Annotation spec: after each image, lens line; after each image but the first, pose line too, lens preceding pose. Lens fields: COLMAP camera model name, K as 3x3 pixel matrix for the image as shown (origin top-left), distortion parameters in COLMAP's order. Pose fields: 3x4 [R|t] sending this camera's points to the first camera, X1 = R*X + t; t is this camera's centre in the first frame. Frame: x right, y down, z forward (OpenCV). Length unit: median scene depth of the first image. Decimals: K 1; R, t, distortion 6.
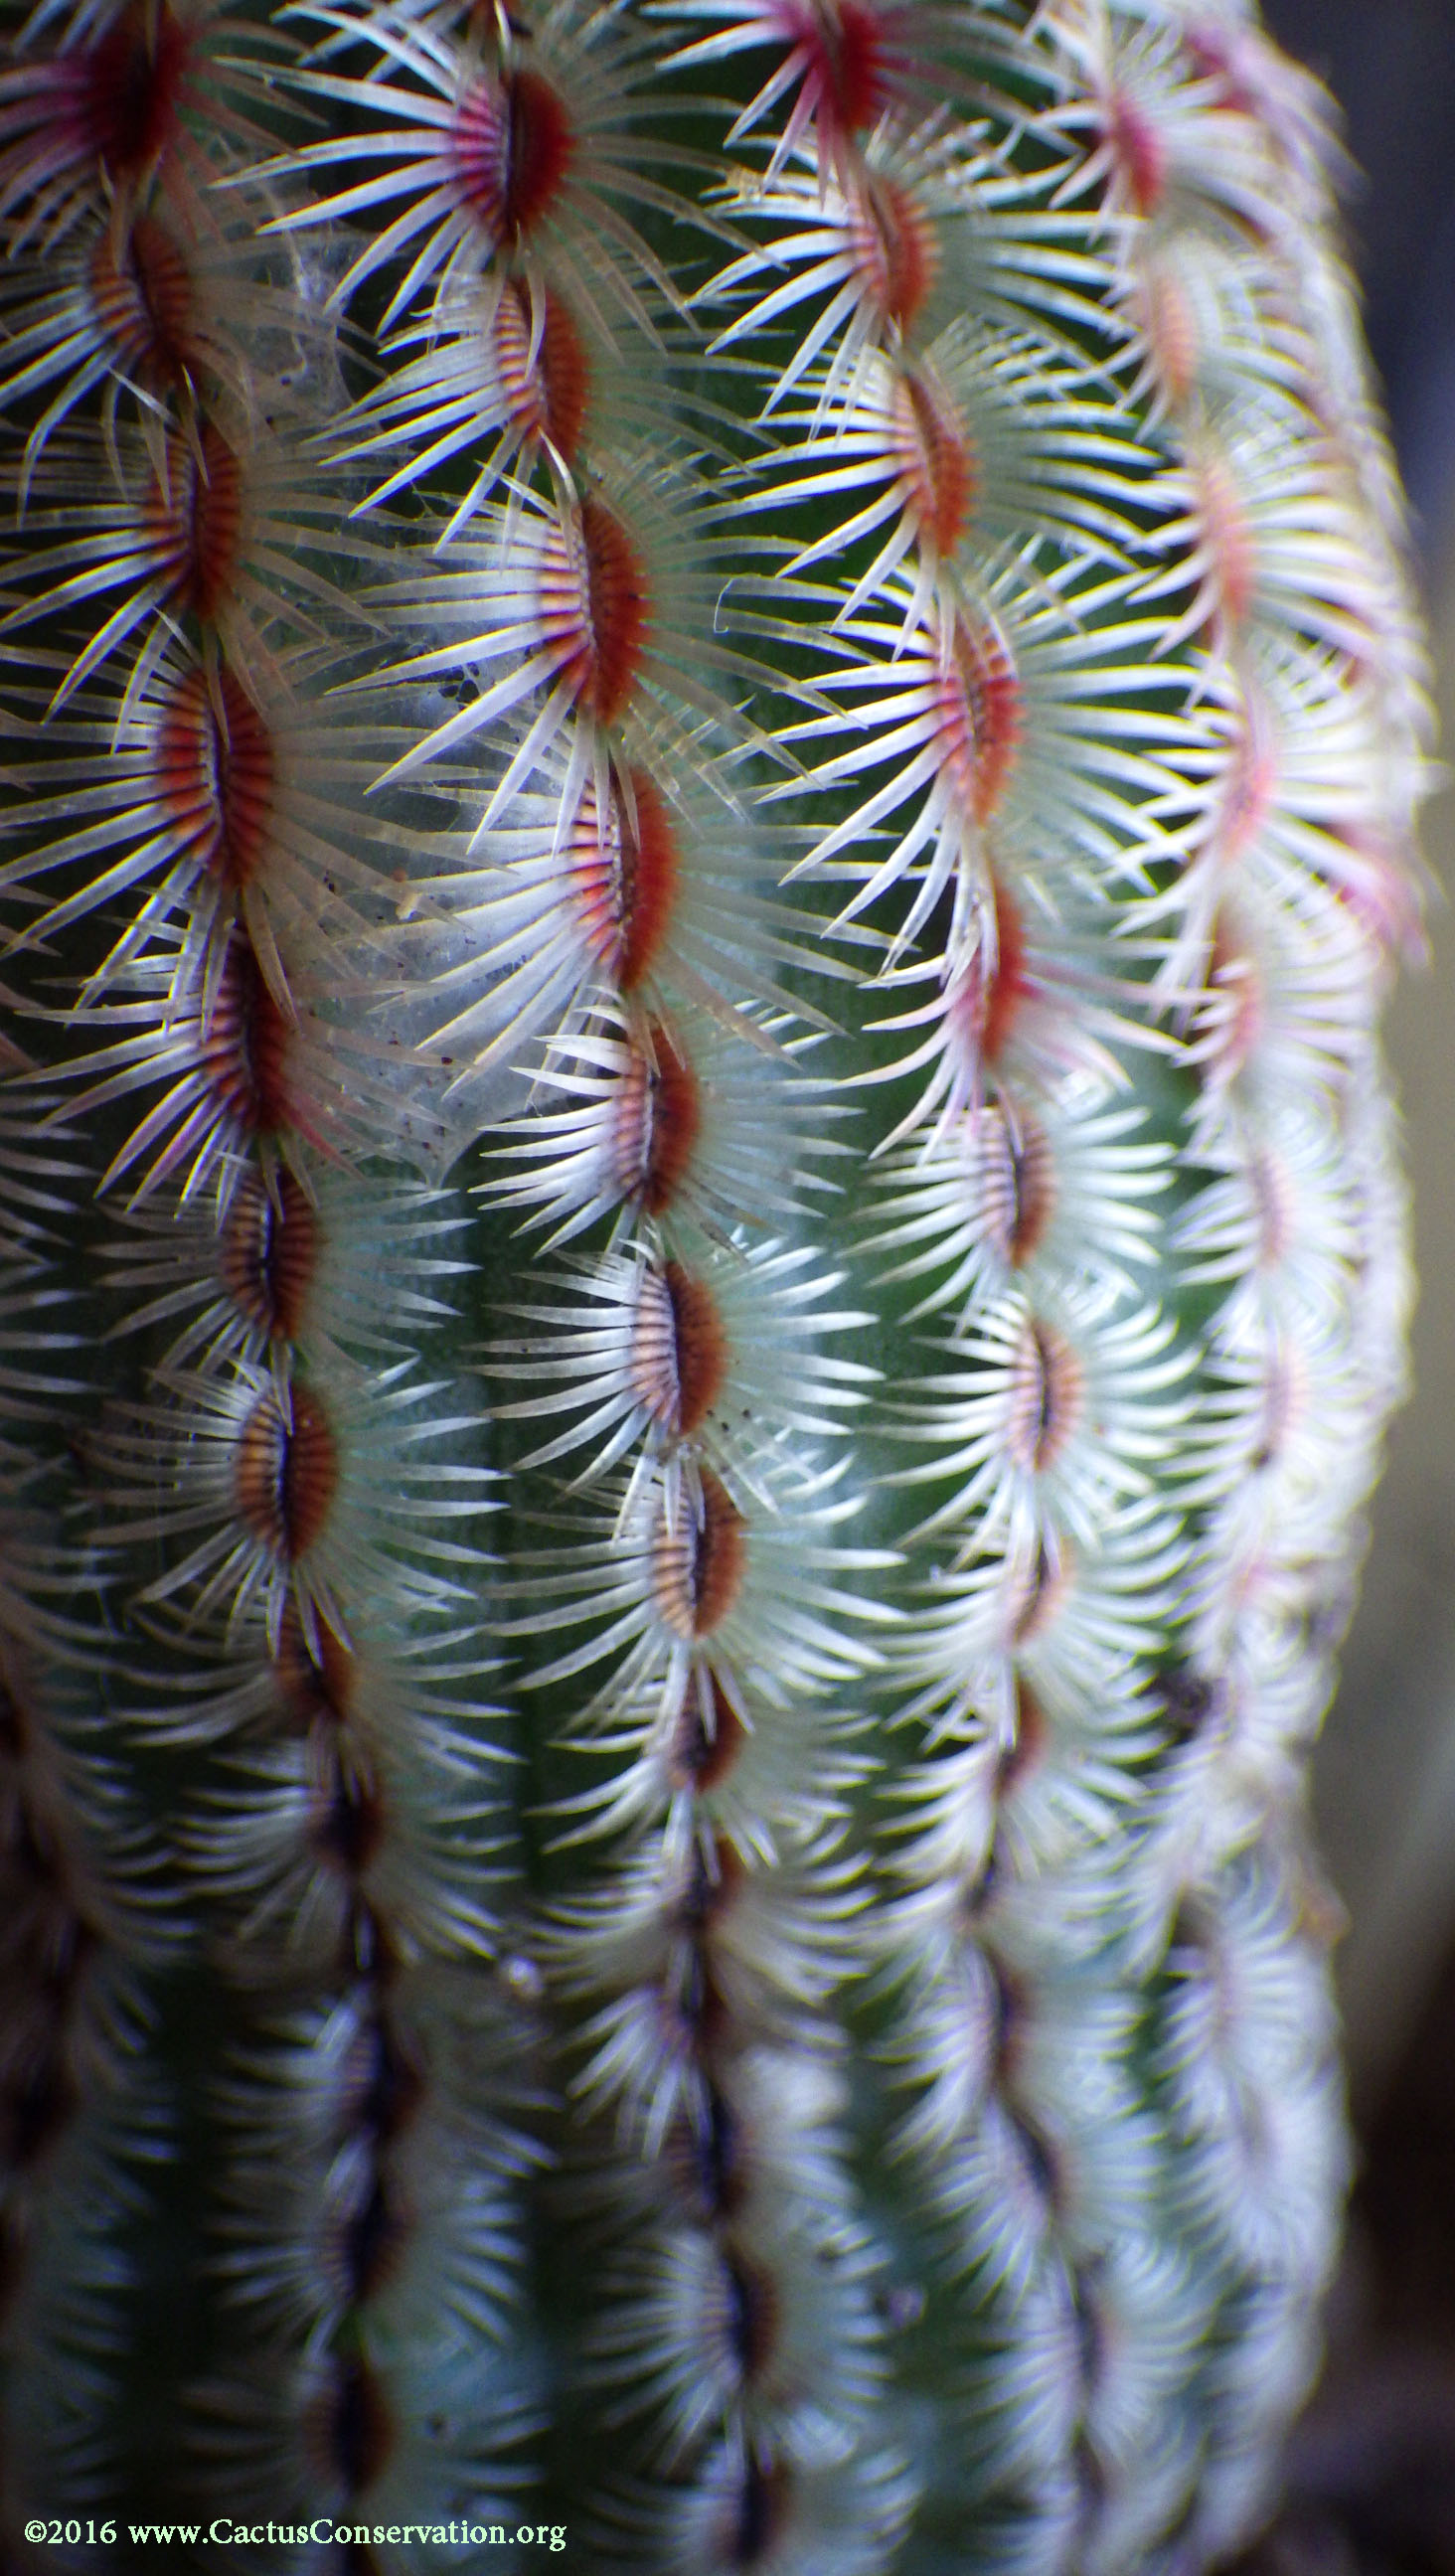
lens RADIAL K [[3953.7, 0, 727.5], [0, 3953.7, 1288.0], [0, 0, 1]] dist [-0.027224, -0.116610]
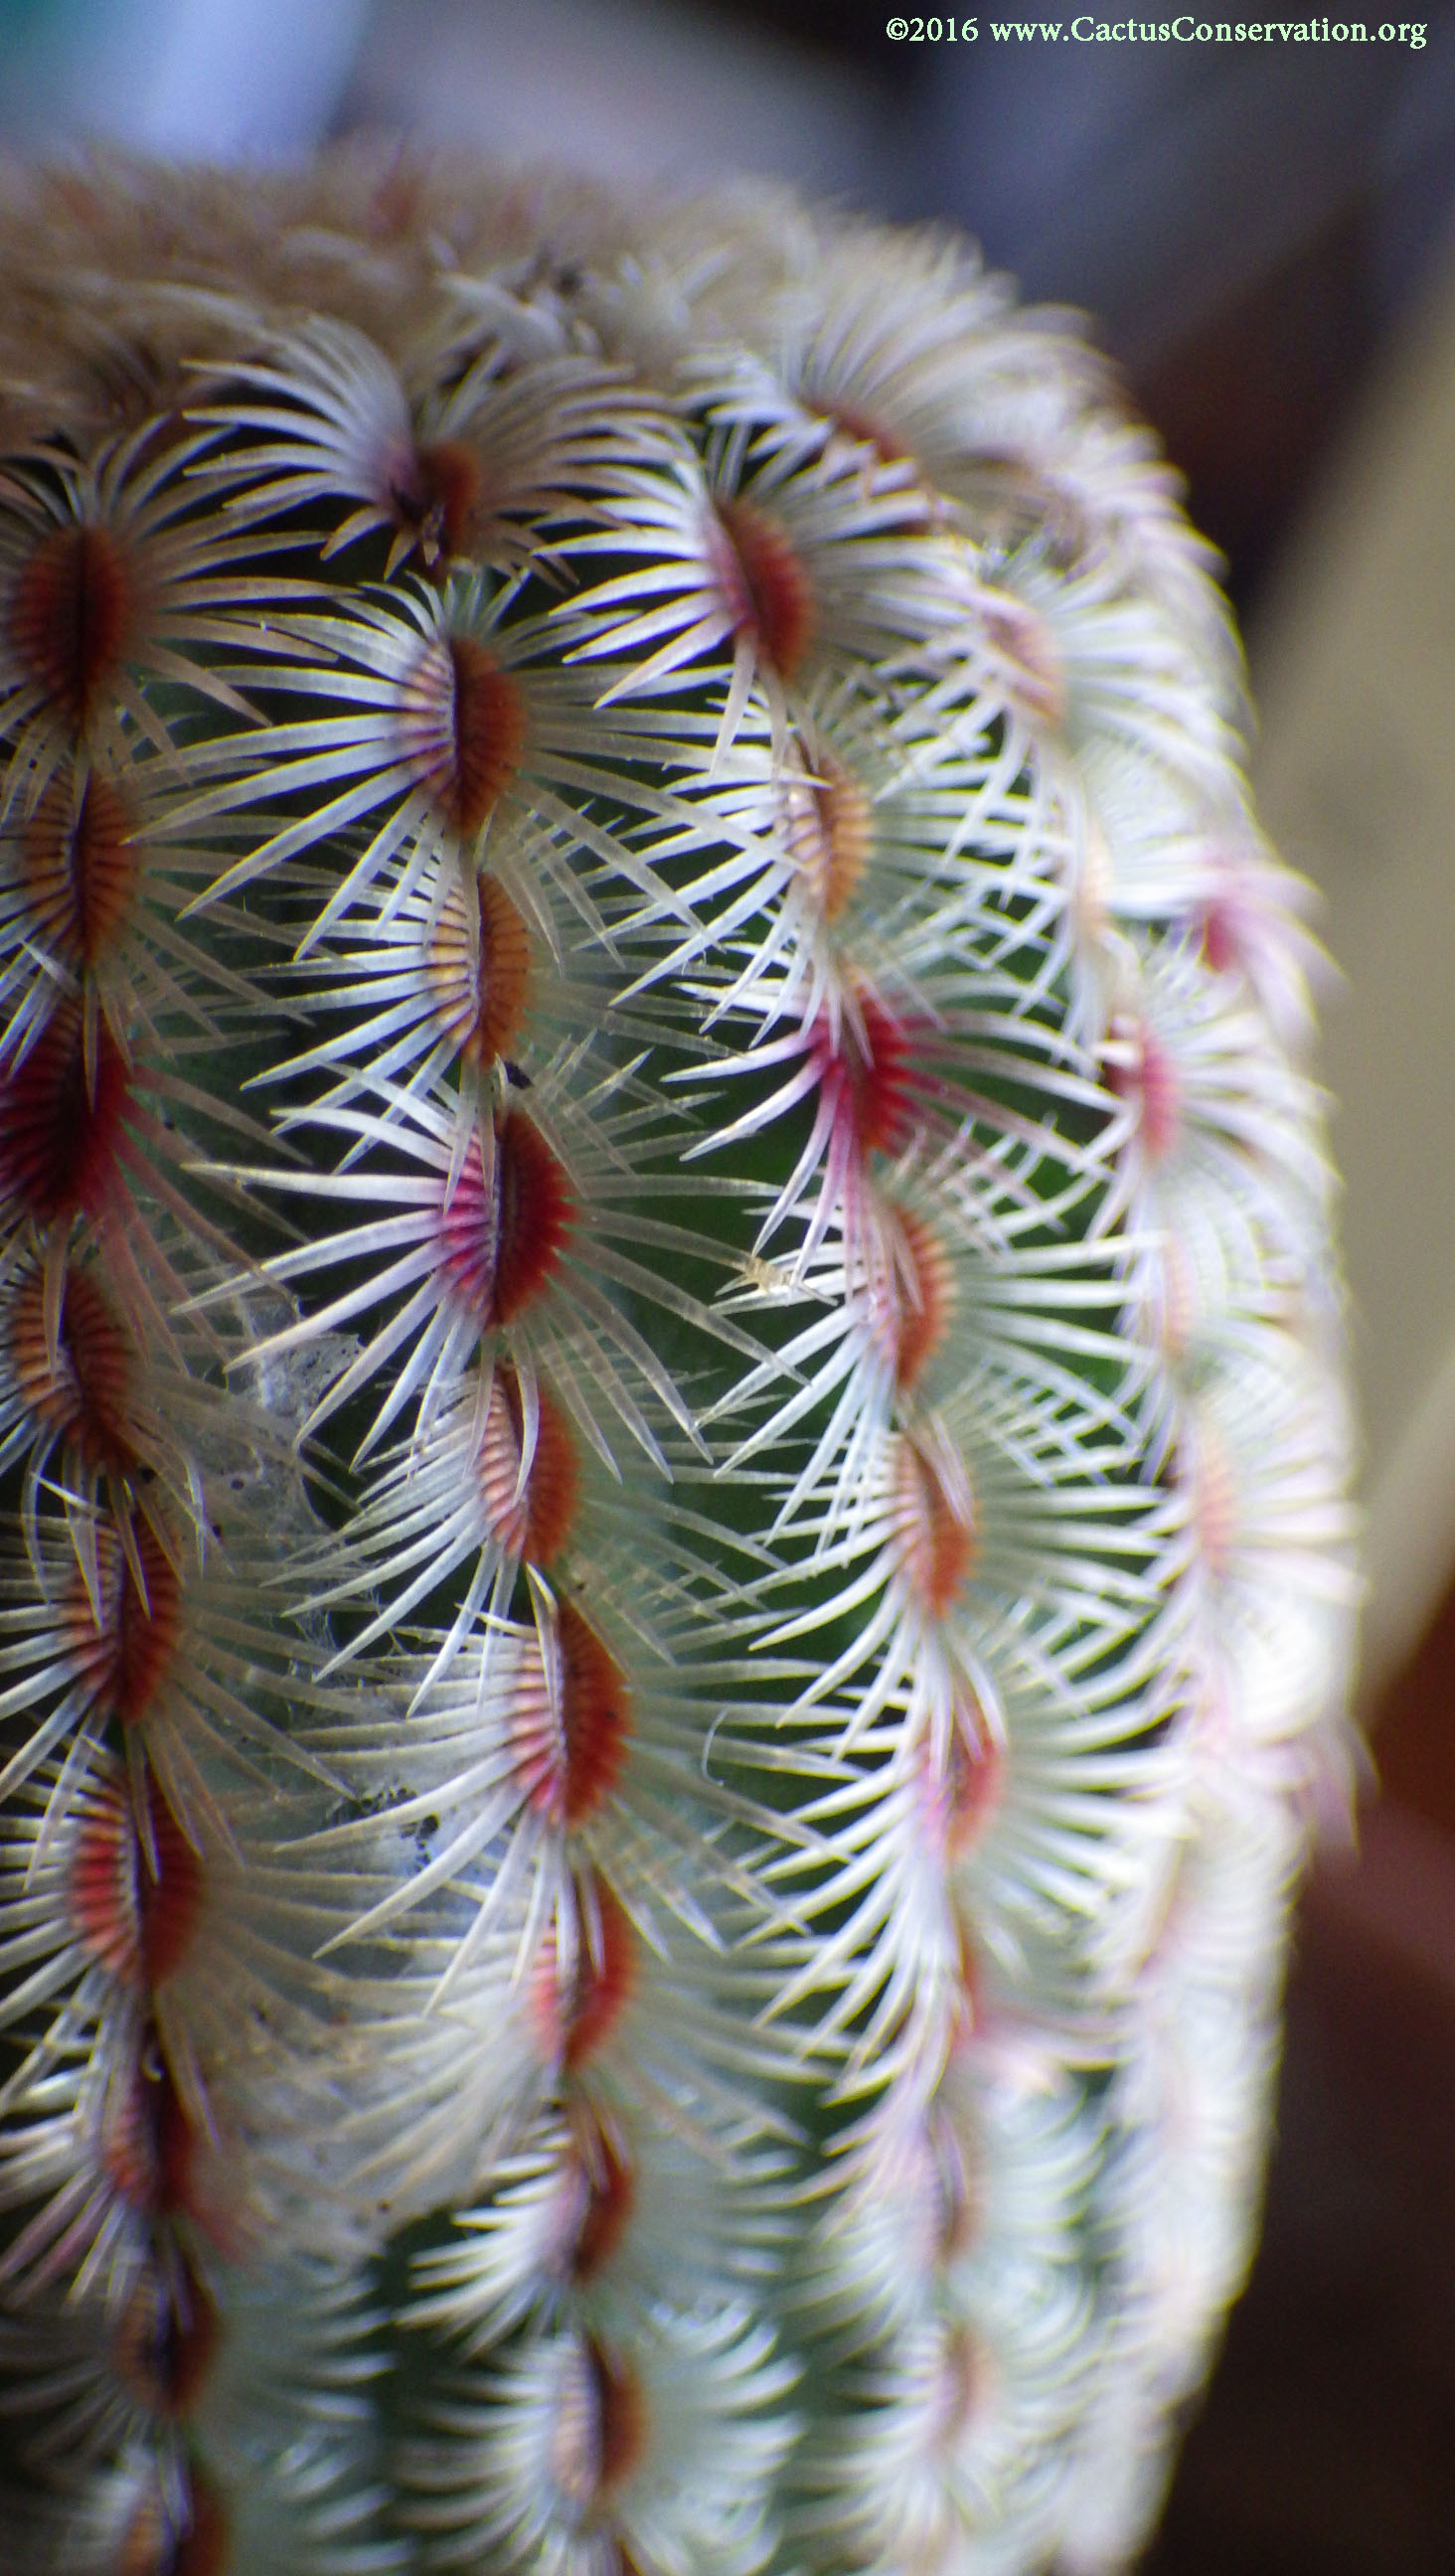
lens RADIAL K [[3953.7, 0, 727.5], [0, 3953.7, 1288.0], [0, 0, 1]] dist [-0.027224, -0.116610]
pose [[0.989157, 0.037492, 0.141994, -0.129664], [-0.059960, 0.985708, 0.157431, -0.415041], [-0.134062, -0.164238, 0.977268, 0.130320]]
